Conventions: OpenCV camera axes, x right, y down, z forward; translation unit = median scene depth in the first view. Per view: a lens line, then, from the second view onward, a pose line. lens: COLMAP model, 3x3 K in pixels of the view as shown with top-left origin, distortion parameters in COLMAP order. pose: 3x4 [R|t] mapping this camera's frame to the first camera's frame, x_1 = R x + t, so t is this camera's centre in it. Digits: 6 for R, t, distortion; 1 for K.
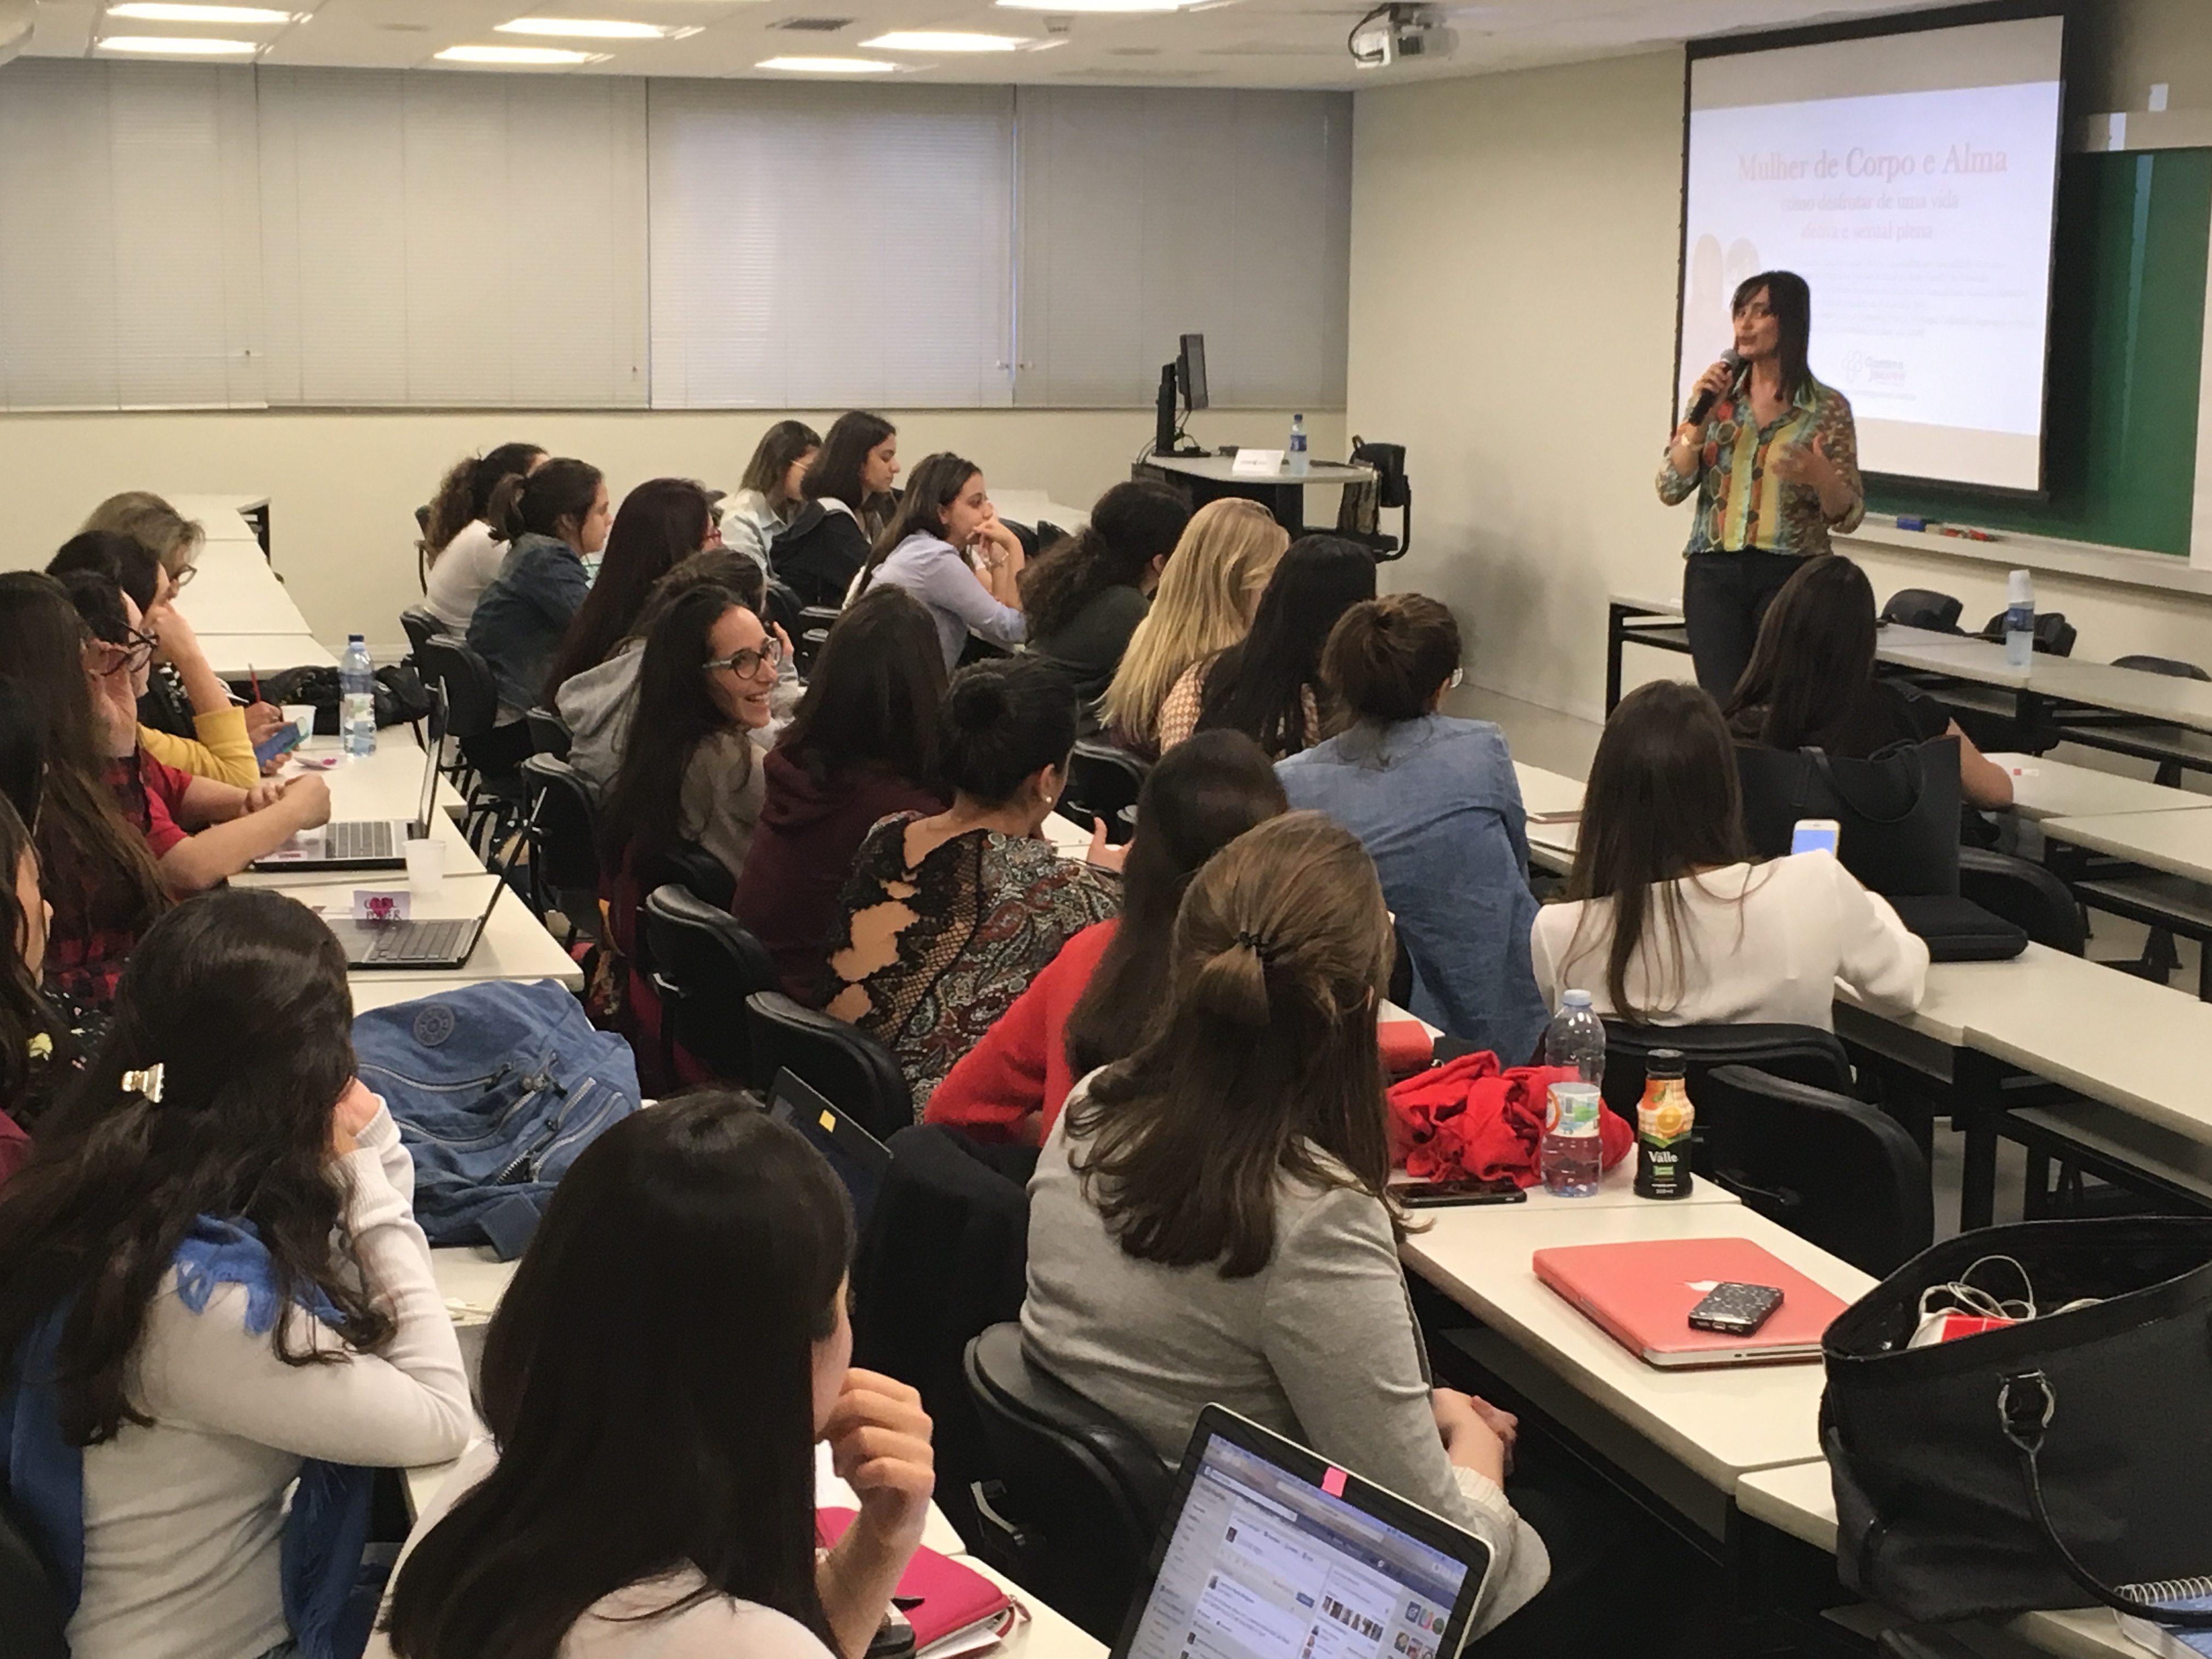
lens RADIAL K [[3536.9, 0, 1096.0], [0, 3536.9, 831.5], [0, 0, 1]] dist [0.044246, 0.000000]
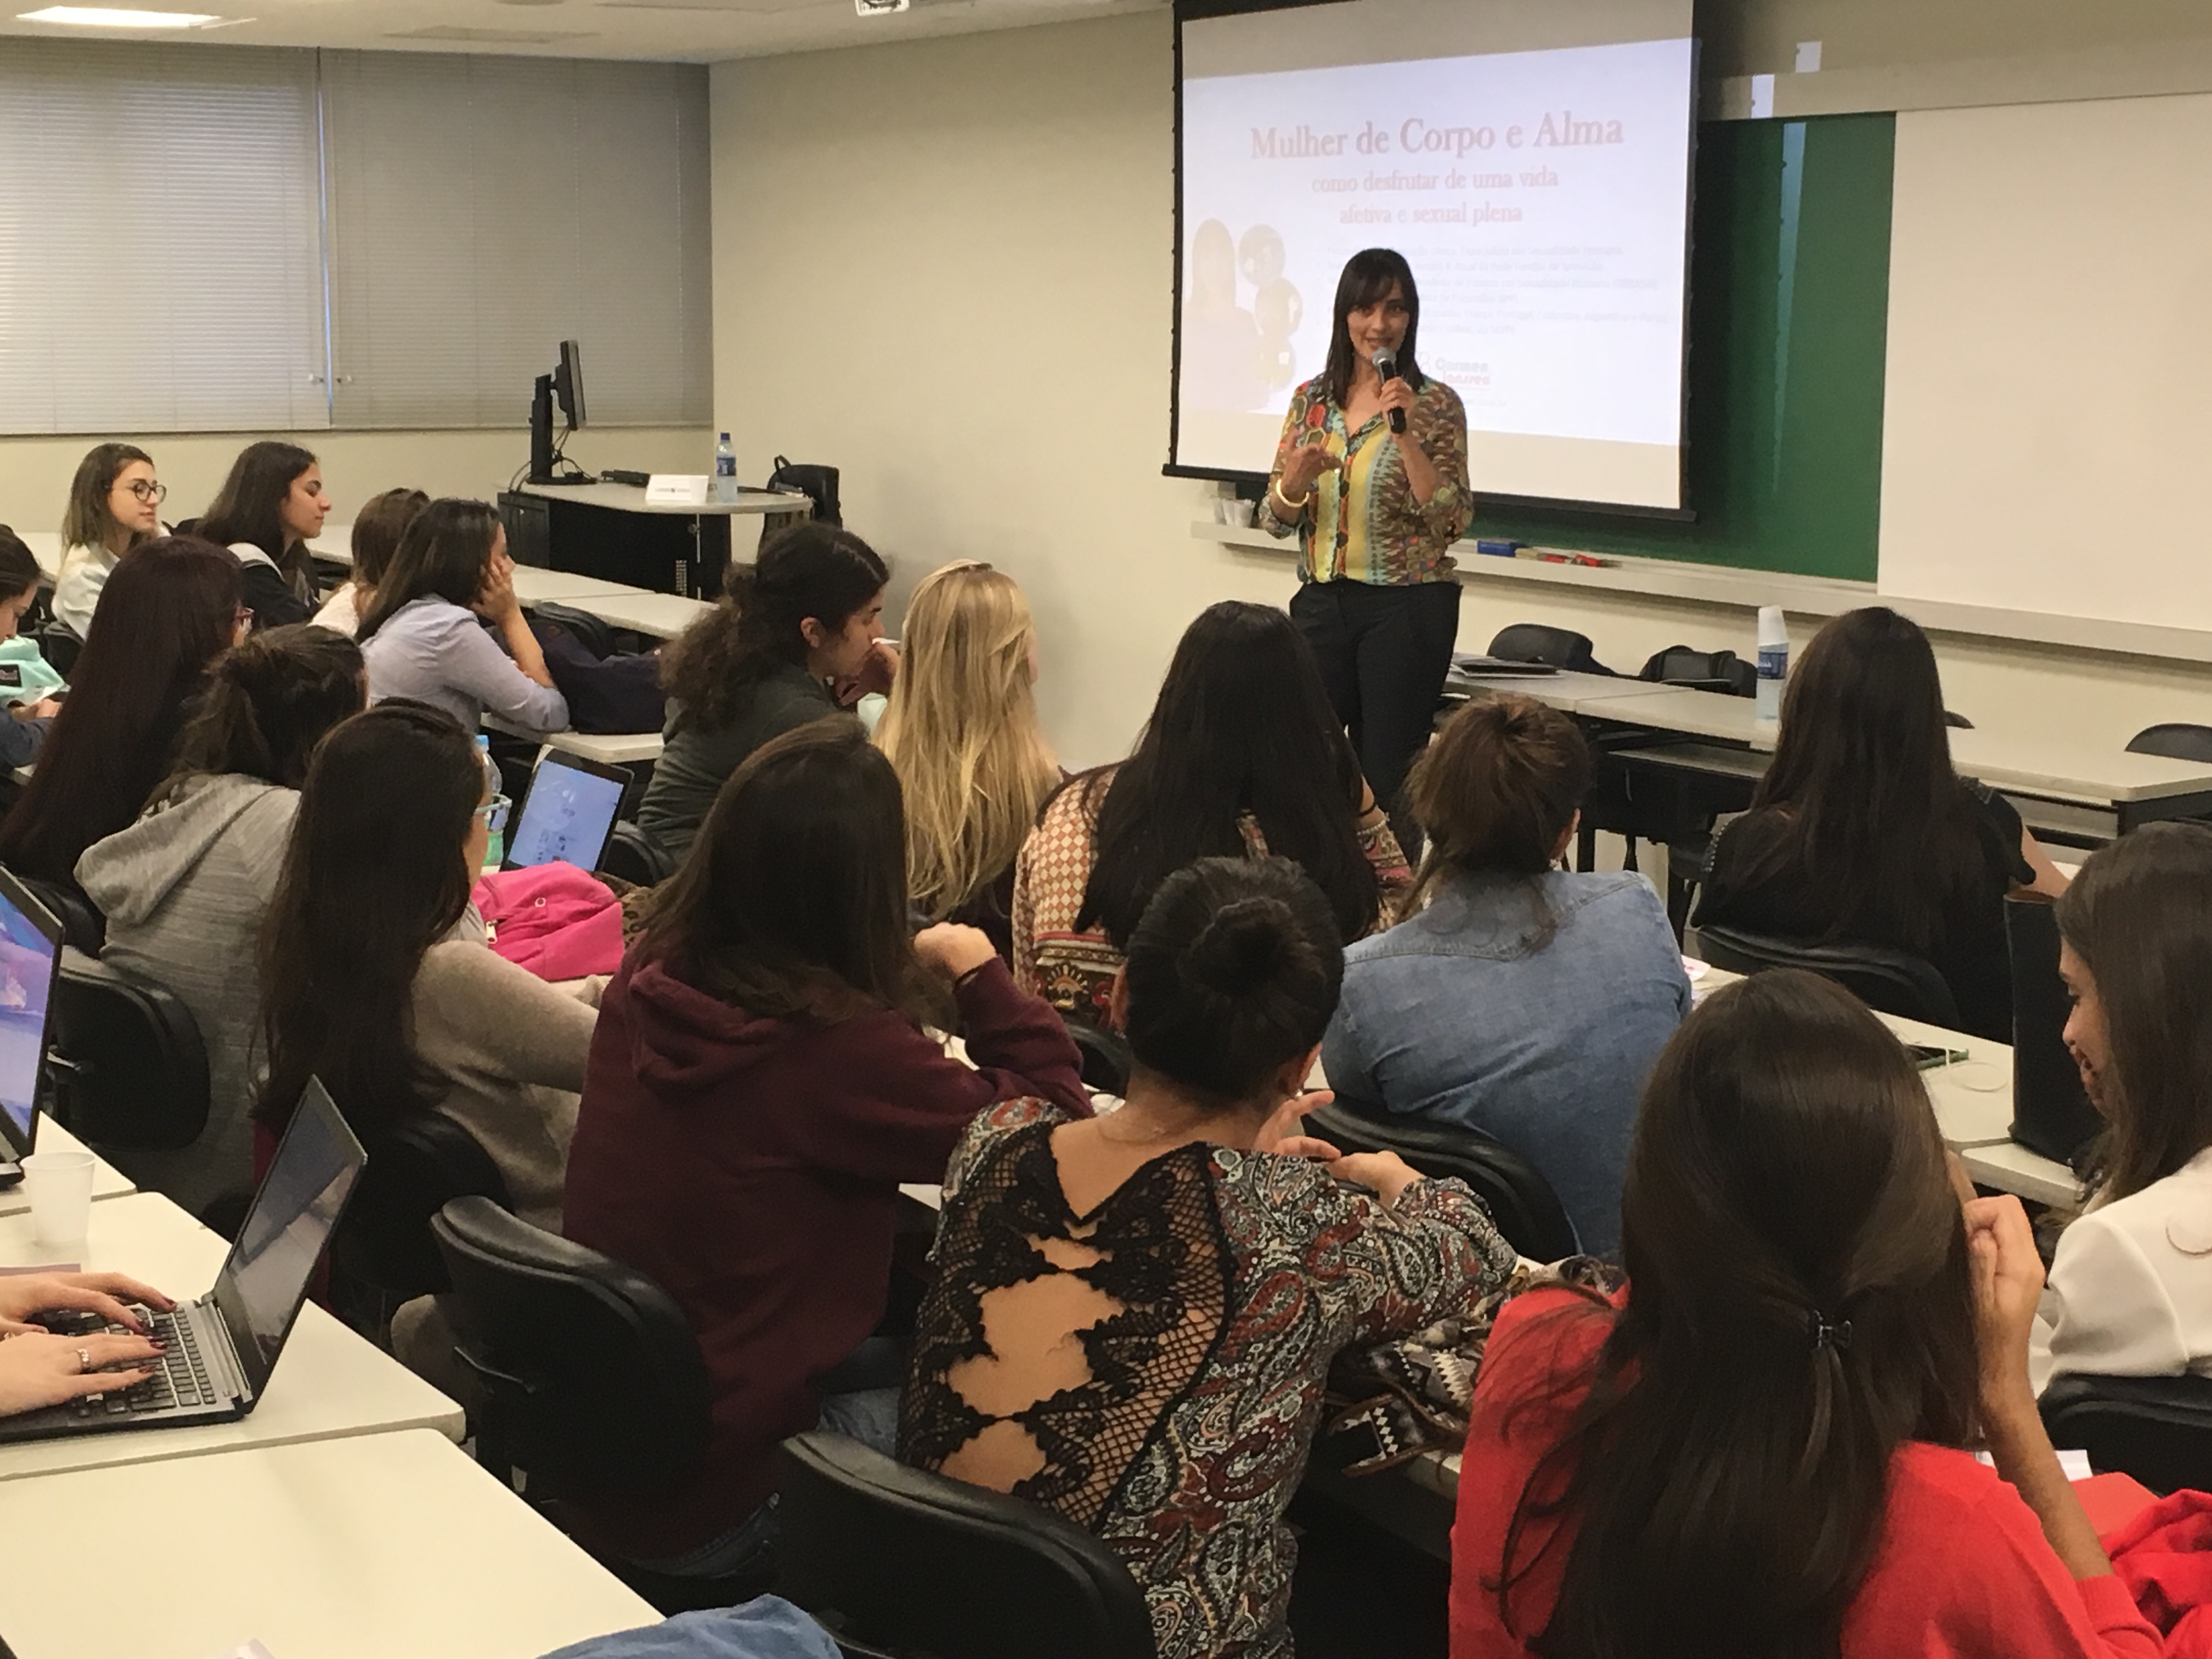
lens RADIAL K [[3536.9, 0, 1110.5], [0, 3536.9, 830.2], [0, 0, 1]] dist [0.044246, 0.000000]
pose [[0.968283, -0.042682, 0.246184, -0.083463], [0.043625, 0.999047, 0.001624, -0.023964], [-0.246019, 0.009168, 0.969222, 0.185940]]
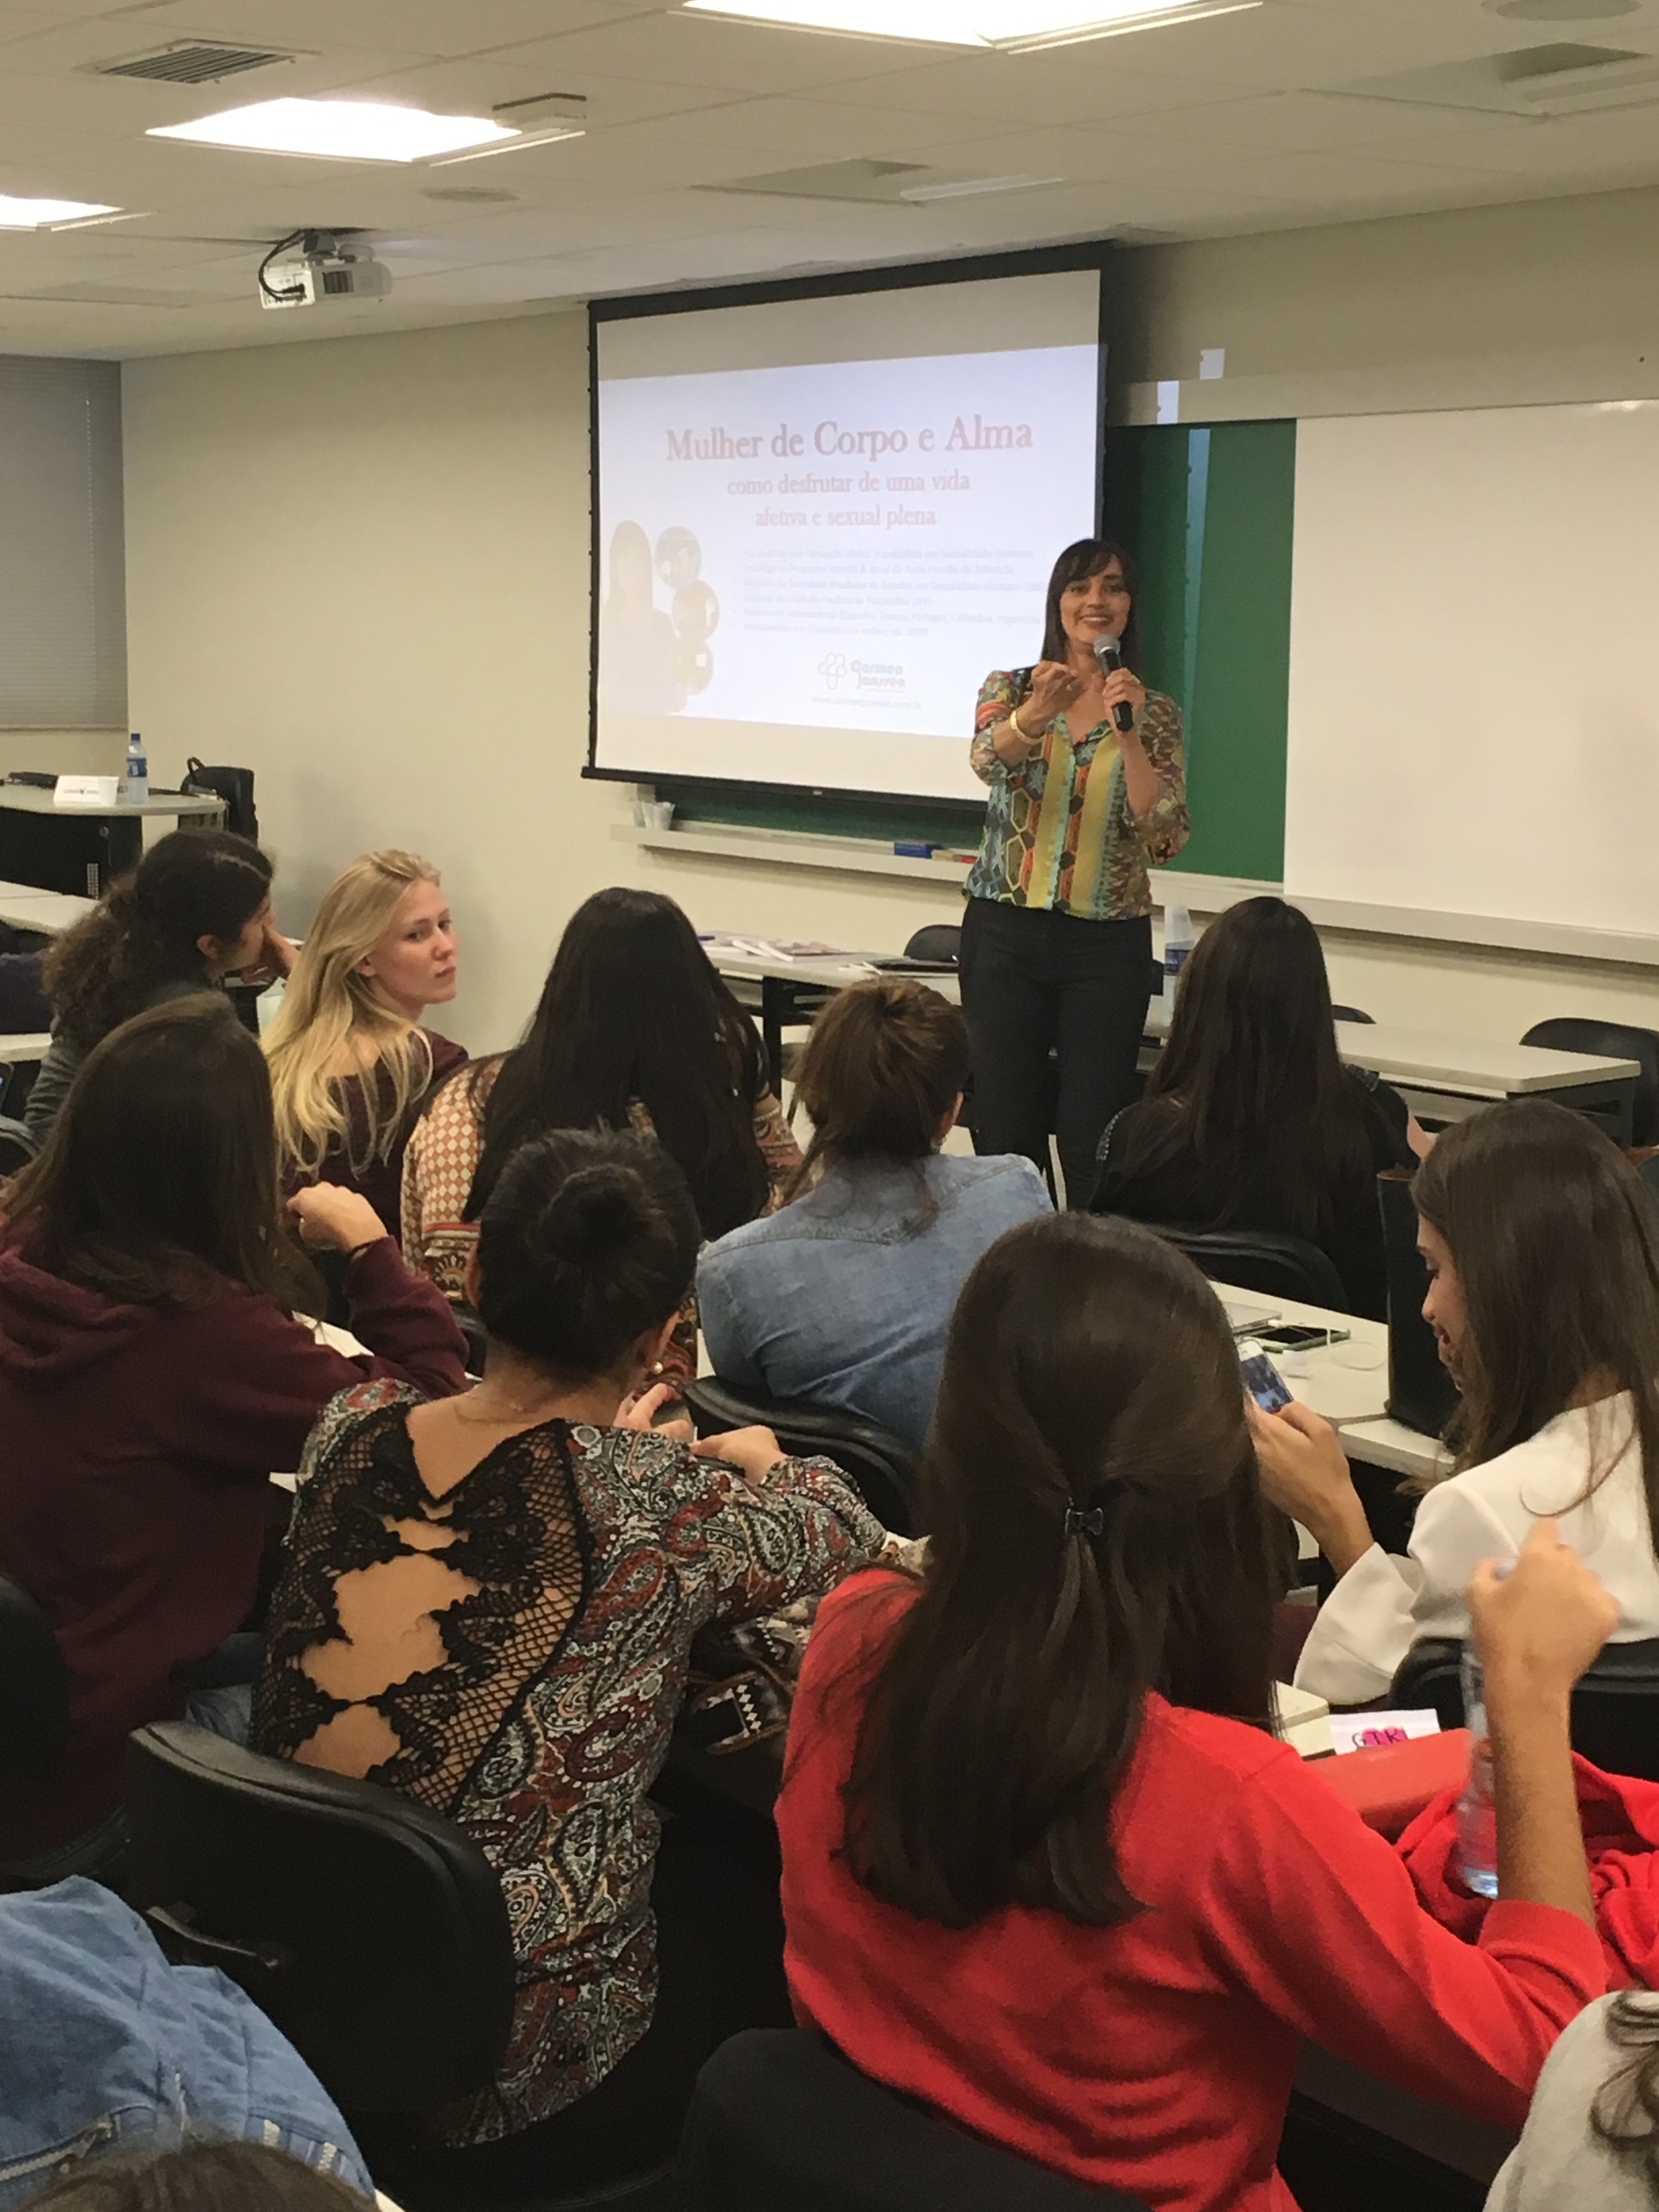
lens RADIAL K [[3536.9, 0, 863.0], [0, 3536.9, 1119.8], [0, 0, 1]] dist [0.044246, 0.000000]
pose [[0.942776, -0.046868, 0.330117, -0.077009], [0.050008, 0.998748, -0.001023, -0.020700], [-0.329655, 0.017473, 0.943940, 0.186348]]
